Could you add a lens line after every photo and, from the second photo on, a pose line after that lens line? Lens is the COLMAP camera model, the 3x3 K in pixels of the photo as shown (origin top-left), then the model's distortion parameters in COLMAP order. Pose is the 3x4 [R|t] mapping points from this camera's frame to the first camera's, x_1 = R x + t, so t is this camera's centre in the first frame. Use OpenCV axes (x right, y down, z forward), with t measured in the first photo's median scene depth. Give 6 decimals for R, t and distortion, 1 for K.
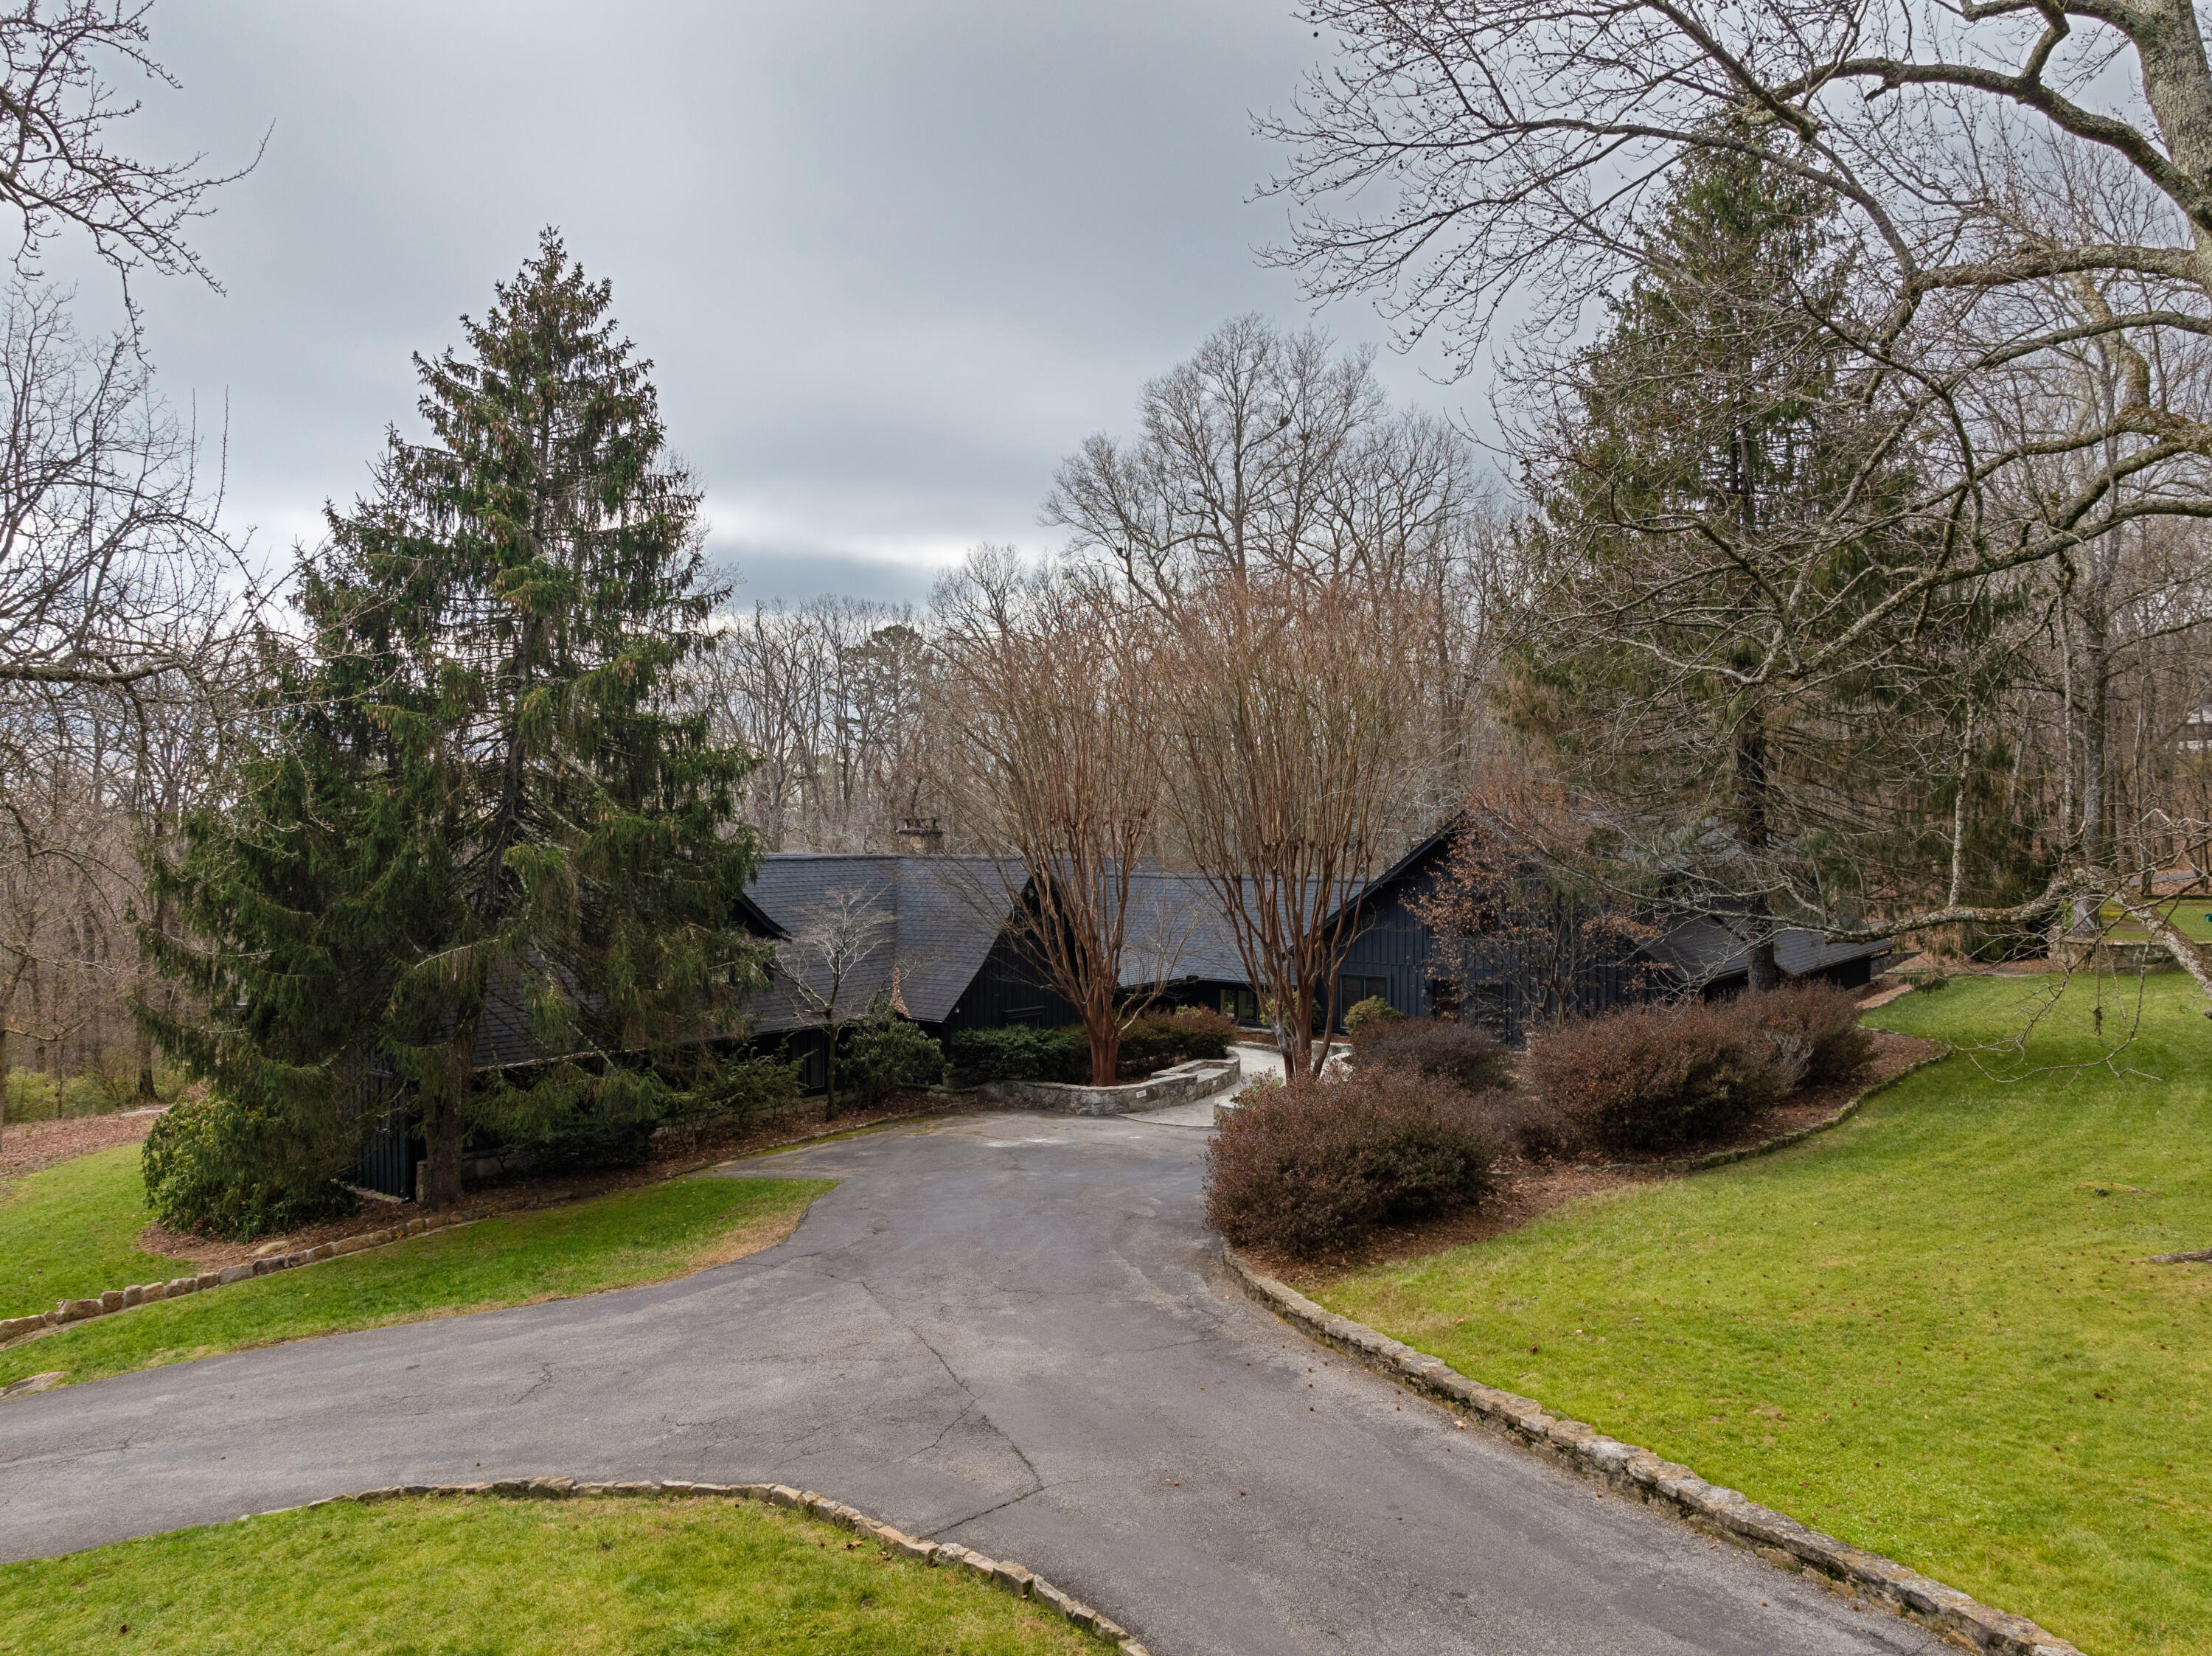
lens RADIAL K [[1578.1, 0, 1109.7], [0, 1578.1, 834.9], [0, 0, 1]] dist [-0.038398, 0.002418]
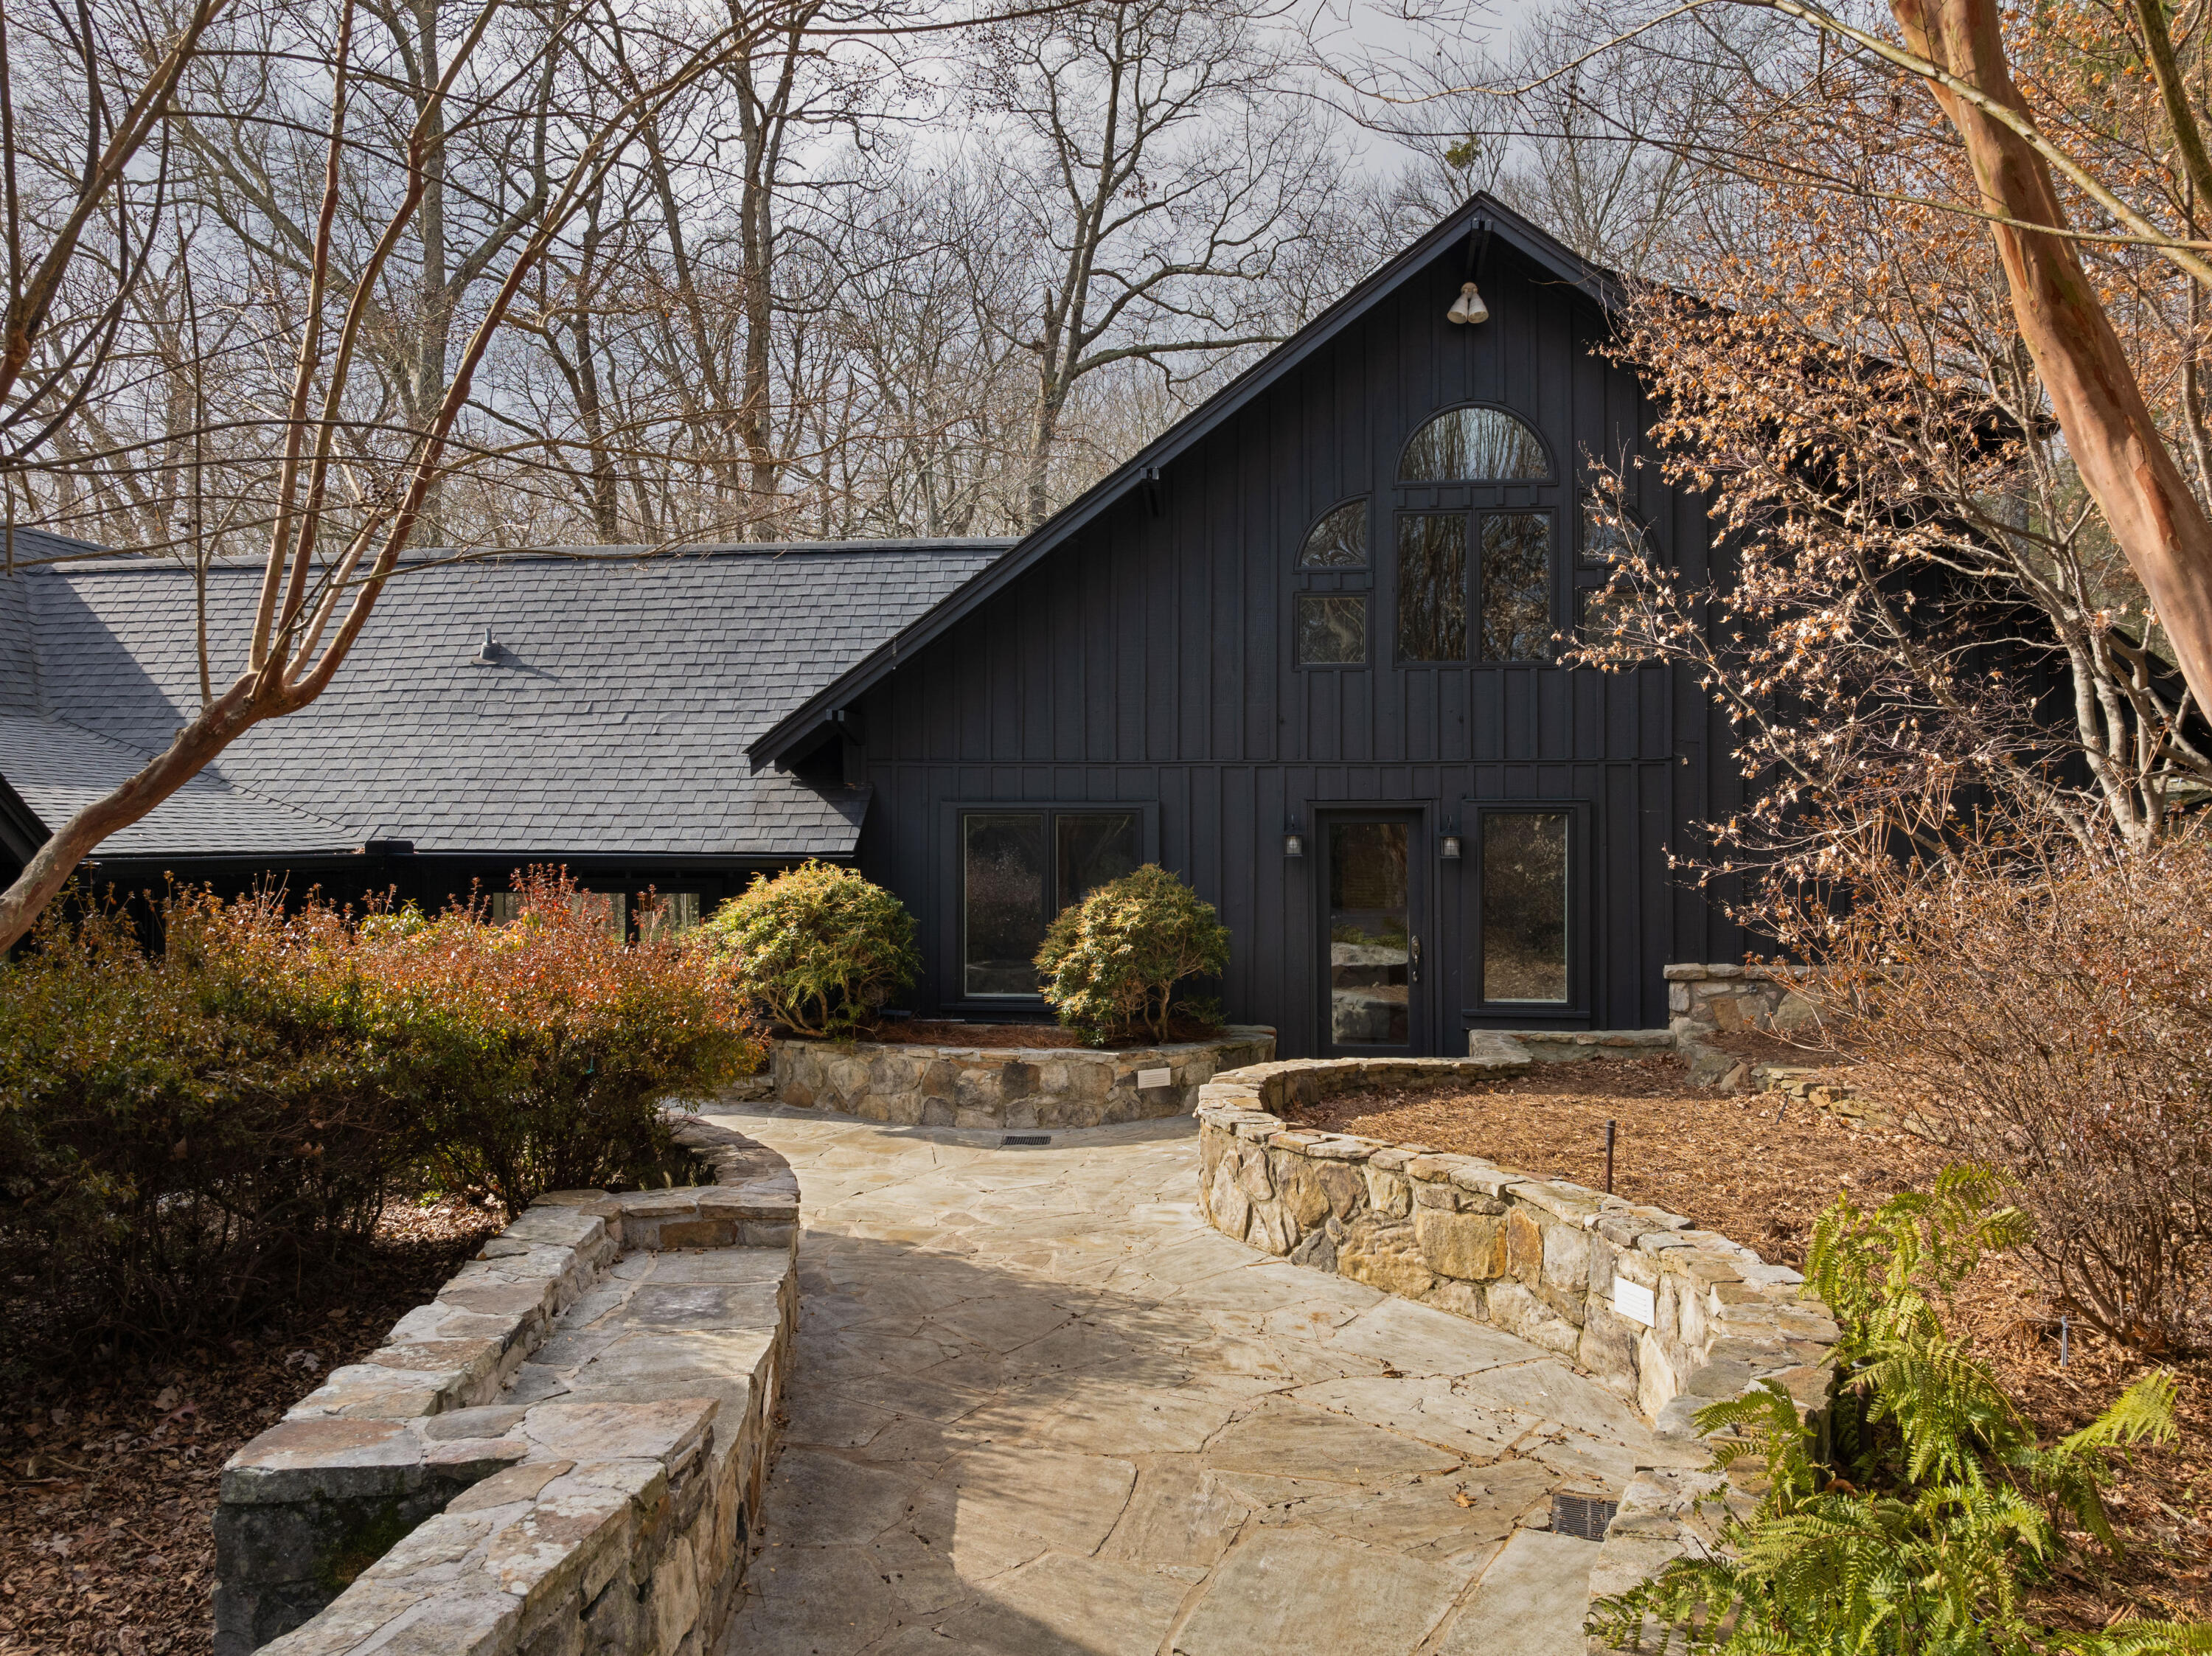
lens RADIAL K [[1578.1, 0, 1119.6], [0, 1578.1, 833.3], [0, 0, 1]] dist [-0.038398, 0.002418]
pose [[0.850931, -0.001365, 0.525275, 0.031797], [0.006795, 0.999942, -0.008408, 0.152662], [-0.525233, 0.010724, 0.850891, 1.189725]]
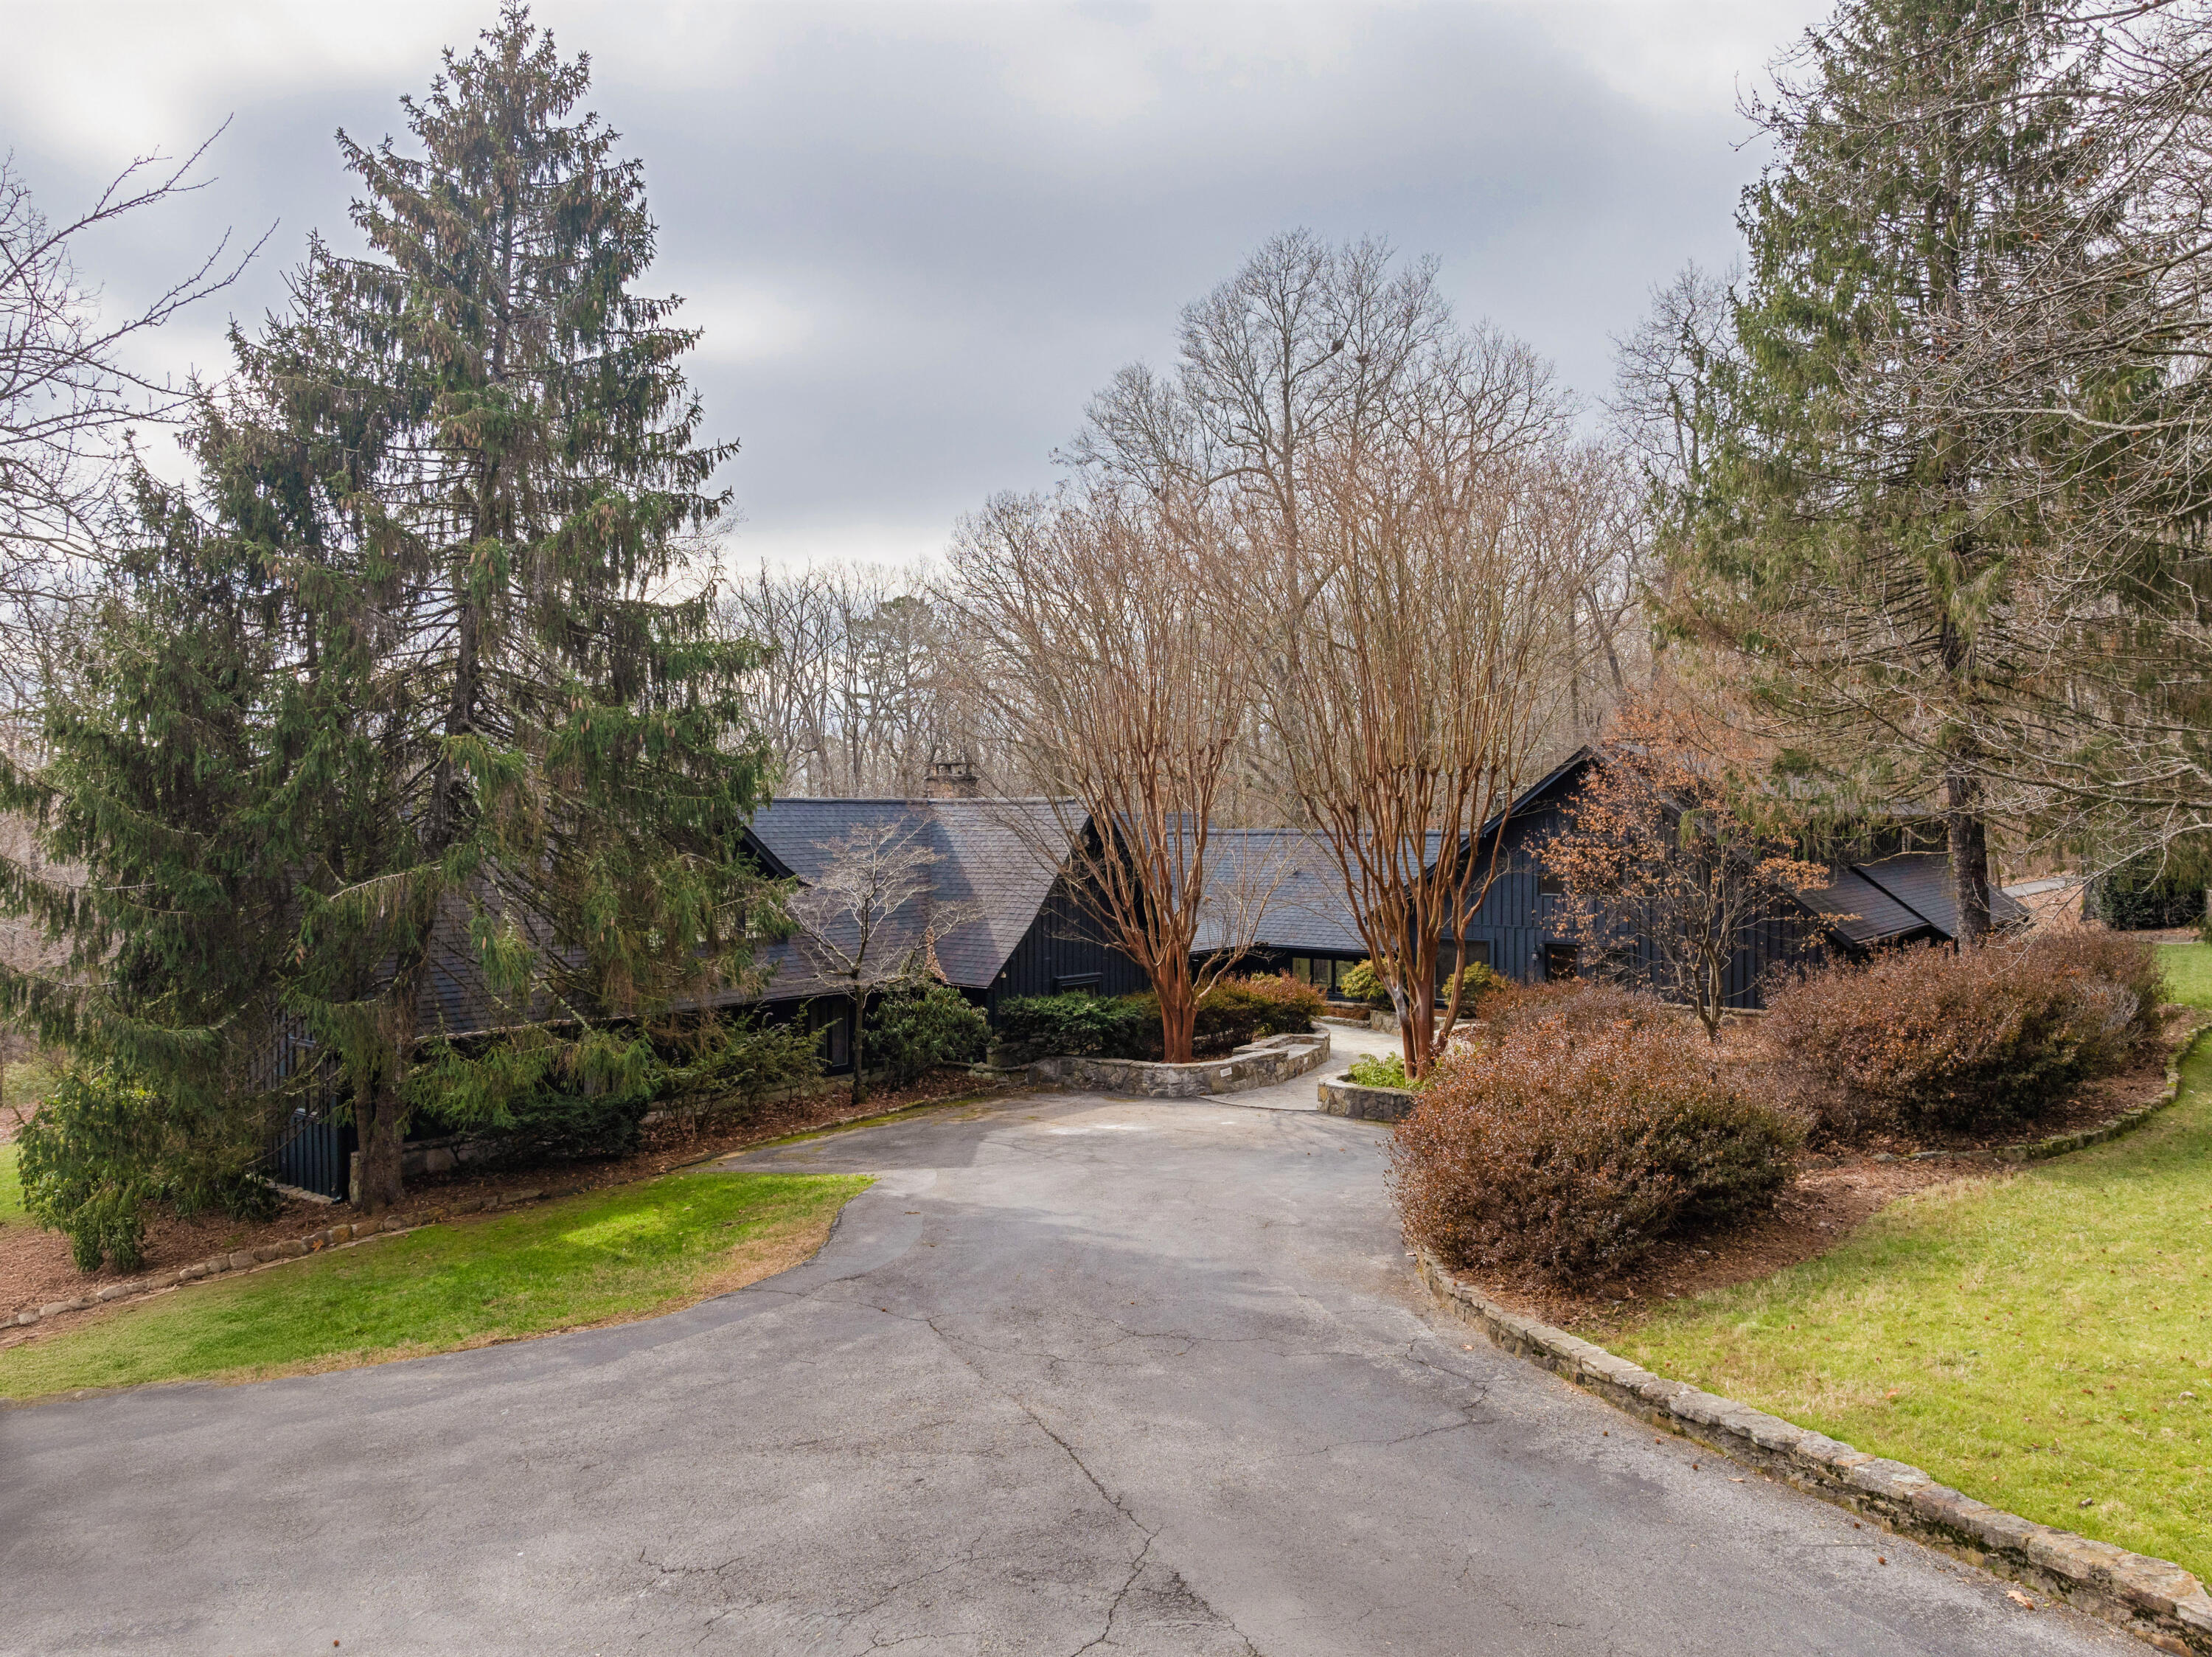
lens RADIAL K [[1578.2, 0, 1105.6], [0, 1578.2, 833.1], [0, 0, 1]] dist [-0.038398, 0.002418]
pose [[0.999991, -0.001619, -0.003844, -0.051668], [0.001632, 0.999993, 0.003280, 0.043331], [0.003839, -0.003286, 0.999987, 0.202521]]
